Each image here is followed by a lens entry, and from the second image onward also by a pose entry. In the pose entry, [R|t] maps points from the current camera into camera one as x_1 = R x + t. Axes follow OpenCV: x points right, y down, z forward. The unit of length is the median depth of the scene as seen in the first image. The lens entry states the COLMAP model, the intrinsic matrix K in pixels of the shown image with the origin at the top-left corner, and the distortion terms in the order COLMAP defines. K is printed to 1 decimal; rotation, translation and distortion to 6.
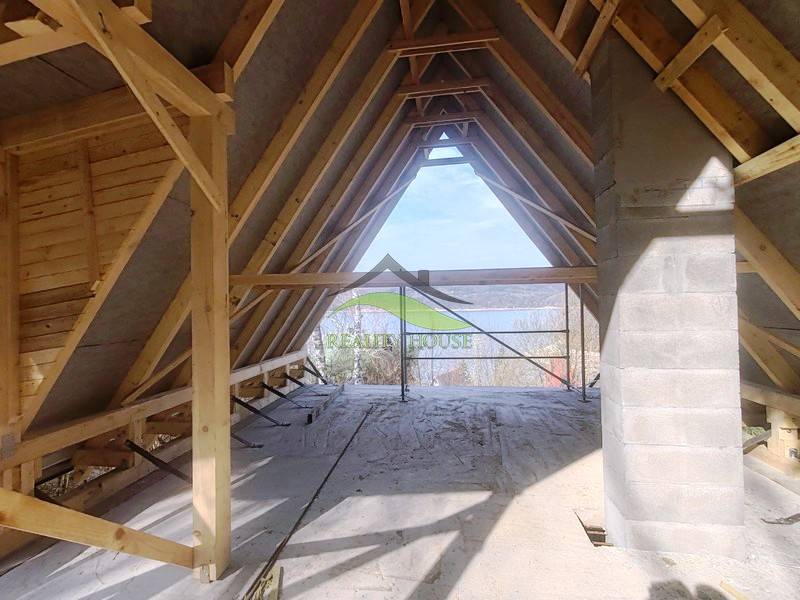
lens RADIAL K [[359.2, 0, 400.0], [0, 359.2, 300.0], [0, 0, 1]] dist [-0.007816, 0.000944]
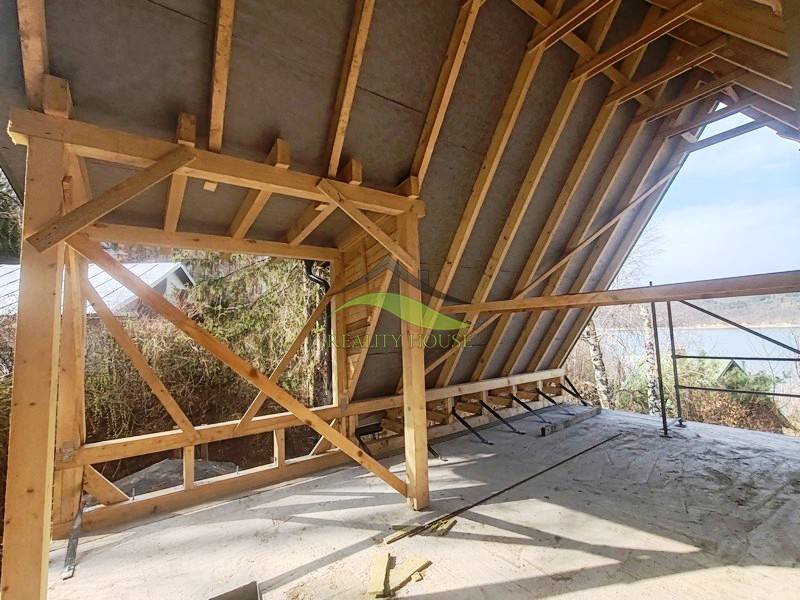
lens RADIAL K [[359.2, 0, 400.0], [0, 359.2, 300.0], [0, 0, 1]] dist [-0.007816, 0.000944]
pose [[0.685496, -0.069732, -0.724730, 0.281488], [0.033091, 0.997358, -0.064664, -0.007333], [0.727324, 0.020345, 0.685992, -0.056938]]
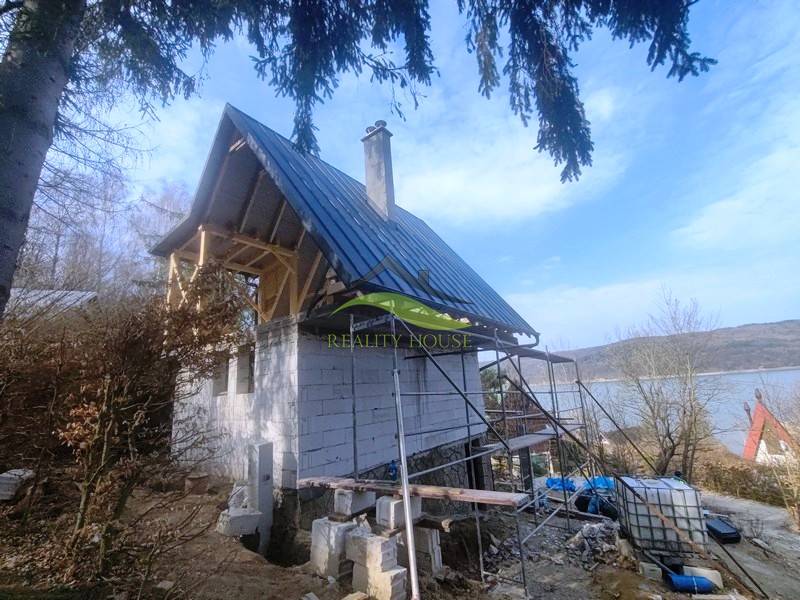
lens RADIAL K [[359.2, 0, 400.0], [0, 359.2, 300.0], [0, 0, 1]] dist [-0.007816, 0.000944]
pose [[0.878569, -0.151563, -0.452930, 1.420416], [0.055810, 0.974396, -0.217803, 0.608213], [0.474344, 0.166077, 0.864532, -1.218213]]
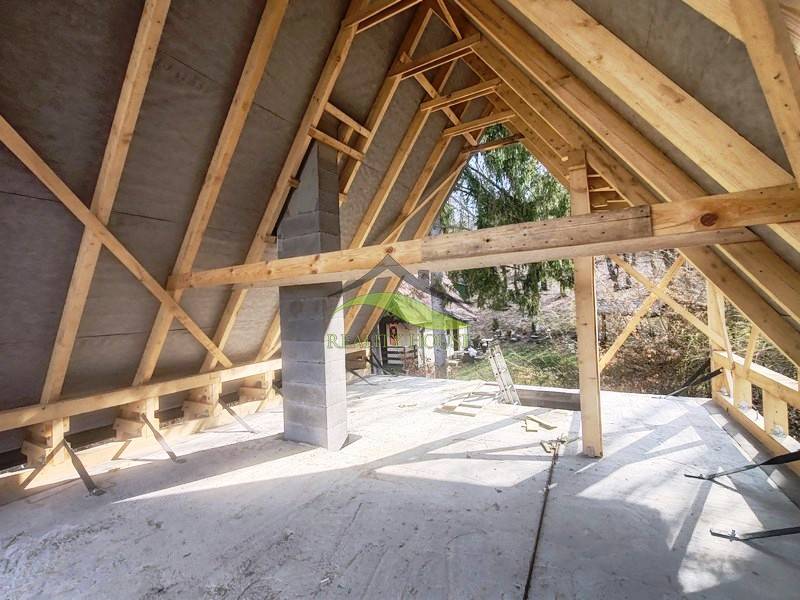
lens RADIAL K [[359.2, 0, 400.0], [0, 359.2, 300.0], [0, 0, 1]] dist [-0.007816, 0.000944]
pose [[-0.928538, 0.069287, 0.364713, -0.171160], [0.060678, 0.997543, -0.035025, 0.038120], [-0.366244, -0.010392, -0.930461, 1.344541]]
